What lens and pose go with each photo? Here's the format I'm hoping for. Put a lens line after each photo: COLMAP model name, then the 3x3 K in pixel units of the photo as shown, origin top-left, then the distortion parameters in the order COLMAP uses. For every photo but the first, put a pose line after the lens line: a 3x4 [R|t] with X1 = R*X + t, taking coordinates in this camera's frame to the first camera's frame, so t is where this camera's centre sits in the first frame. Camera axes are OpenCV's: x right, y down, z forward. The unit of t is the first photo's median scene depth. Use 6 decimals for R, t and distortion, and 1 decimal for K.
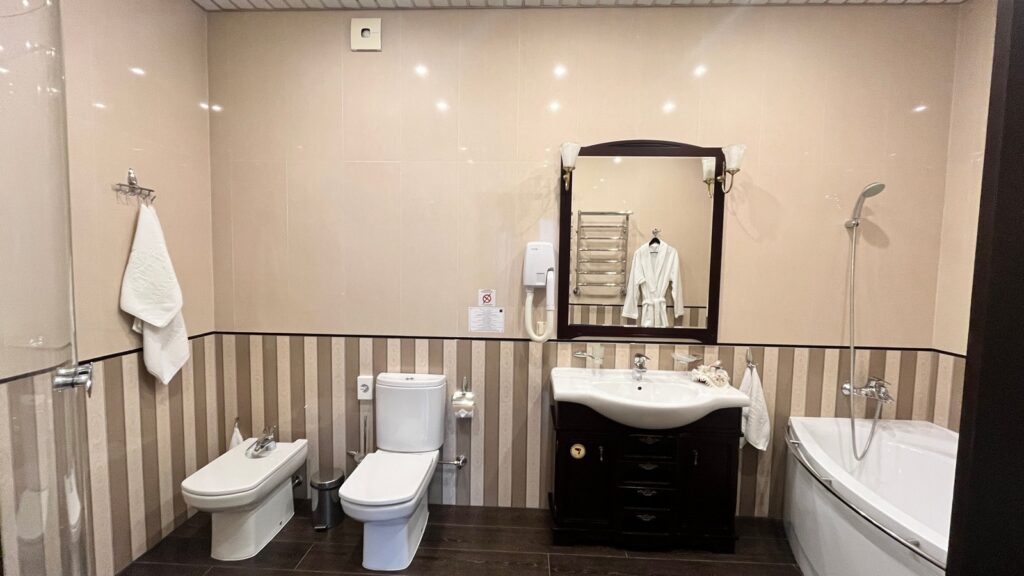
lens RADIAL K [[418.4, 0, 508.3], [0, 418.4, 289.0], [0, 0, 1]] dist [-0.001425, -0.000126]
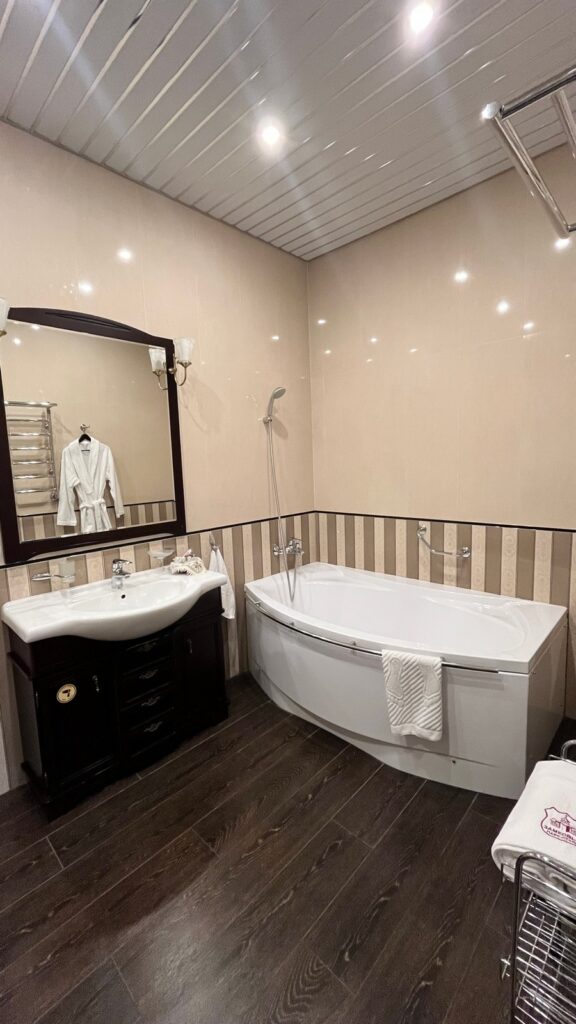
lens RADIAL K [[418.4, 0, 286.2], [0, 418.4, 508.6], [0, 0, 1]] dist [-0.001425, -0.000126]
pose [[0.655130, -0.128129, 0.744572, -0.100946], [0.097811, 0.991605, 0.084578, 0.006349], [-0.749158, 0.017417, 0.662162, 0.129275]]
